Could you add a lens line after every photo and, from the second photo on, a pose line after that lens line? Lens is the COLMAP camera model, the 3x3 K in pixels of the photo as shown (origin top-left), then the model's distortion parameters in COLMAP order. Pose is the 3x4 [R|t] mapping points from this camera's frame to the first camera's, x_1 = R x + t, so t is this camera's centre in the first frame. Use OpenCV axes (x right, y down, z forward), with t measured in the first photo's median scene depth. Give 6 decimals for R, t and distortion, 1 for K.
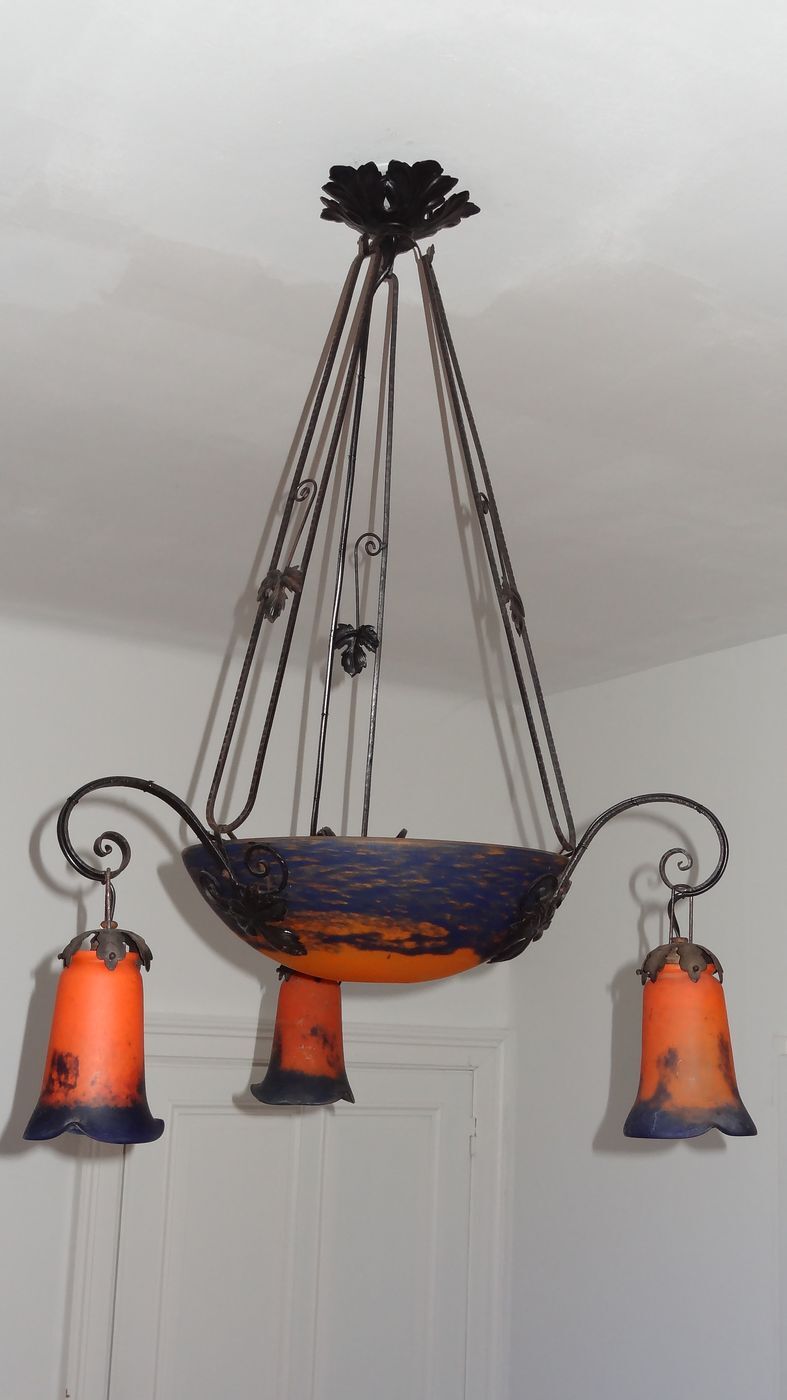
lens RADIAL K [[1594.7, 0, 390.6], [0, 1594.7, 706.3], [0, 0, 1]] dist [-0.009094, 0.000000]
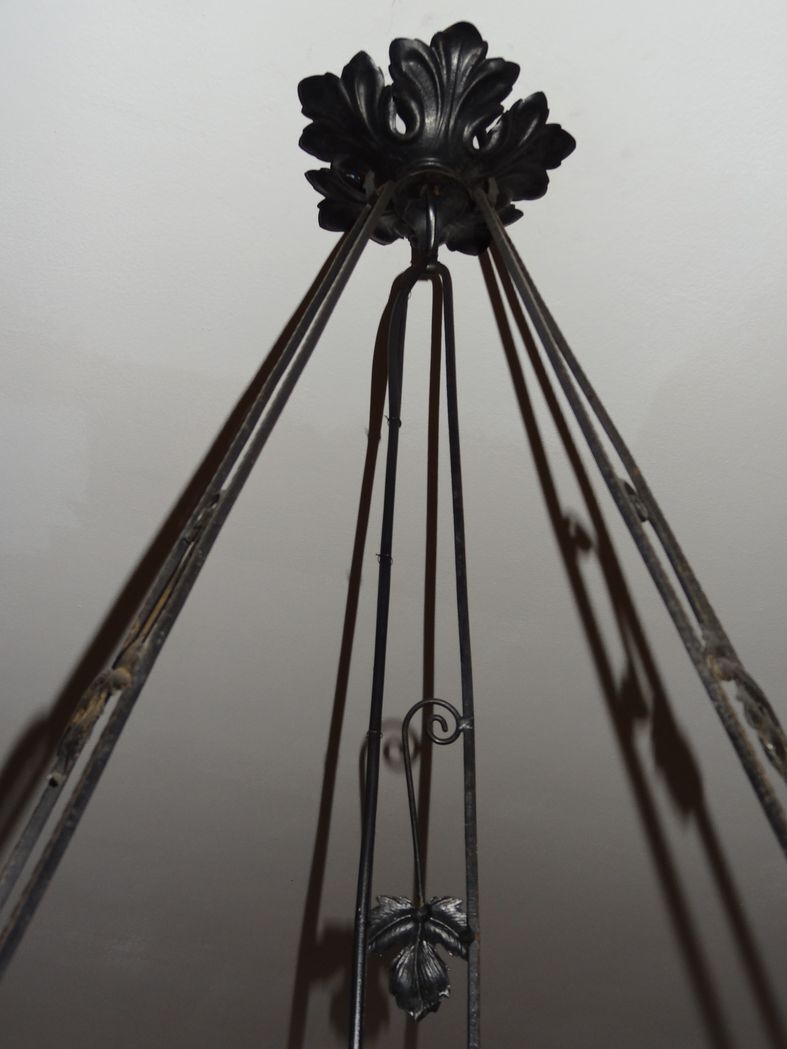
lens RADIAL K [[1315.7, 0, 390.9], [0, 1315.7, 525.1], [0, 0, 1]] dist [-0.008888, 0.000000]
pose [[0.974416, -0.152513, -0.165086, 0.057373], [0.051027, 0.865466, -0.498363, 0.050742], [0.218883, 0.477189, 0.851106, 0.760775]]
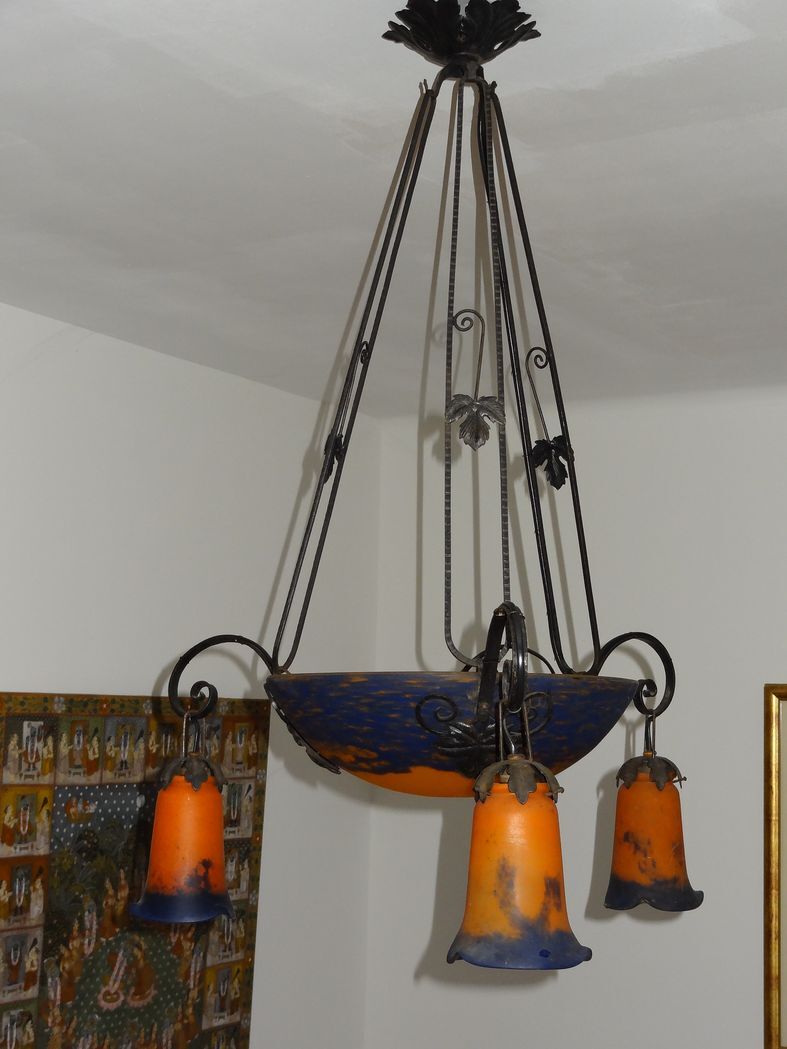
lens RADIAL K [[1698.6, 0, 395.4], [0, 1698.6, 526.3], [0, 0, 1]] dist [-0.007791, 0.000000]
pose [[0.443981, -0.130350, -0.886504, 1.056636], [0.172314, 0.983316, -0.058287, 0.059477], [0.879312, -0.126879, 0.459035, 0.498546]]
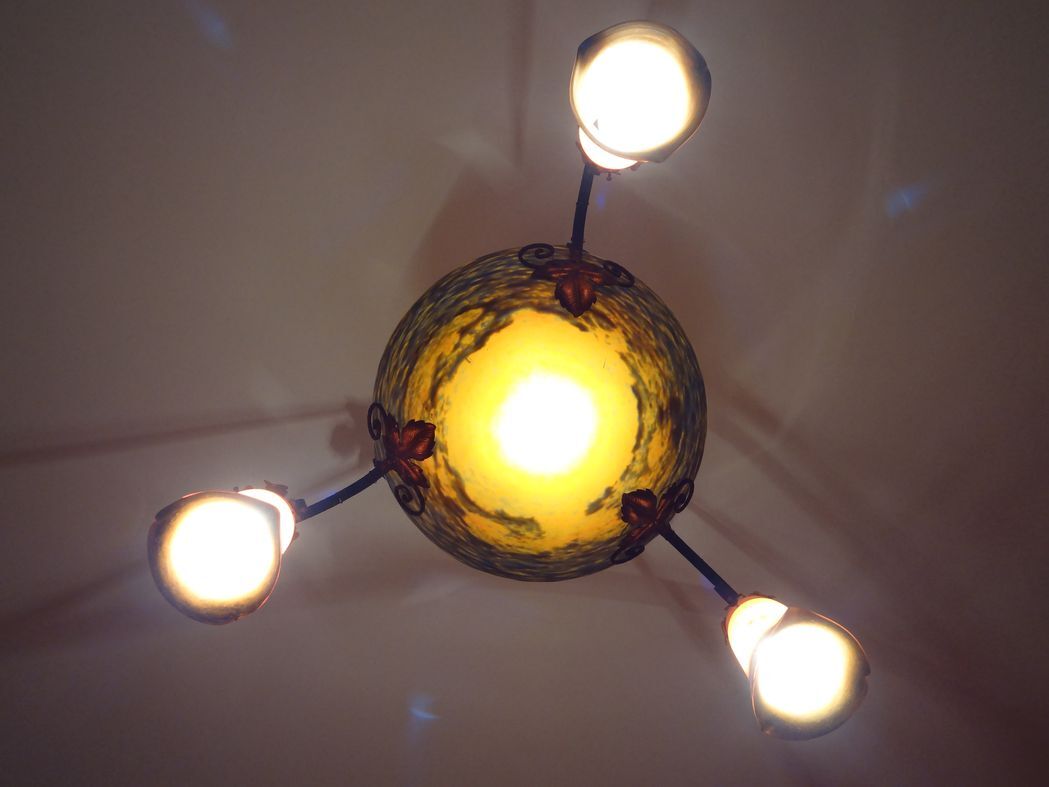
lens RADIAL K [[866.5, 0, 524.6], [0, 866.5, 396.9], [0, 0, 1]] dist [-0.000089, 0.000033]
pose [[0.501178, -0.865326, 0.005587, -0.006409], [0.240107, 0.132856, -0.961612, 0.753205], [0.831366, 0.483280, 0.274355, 0.869837]]
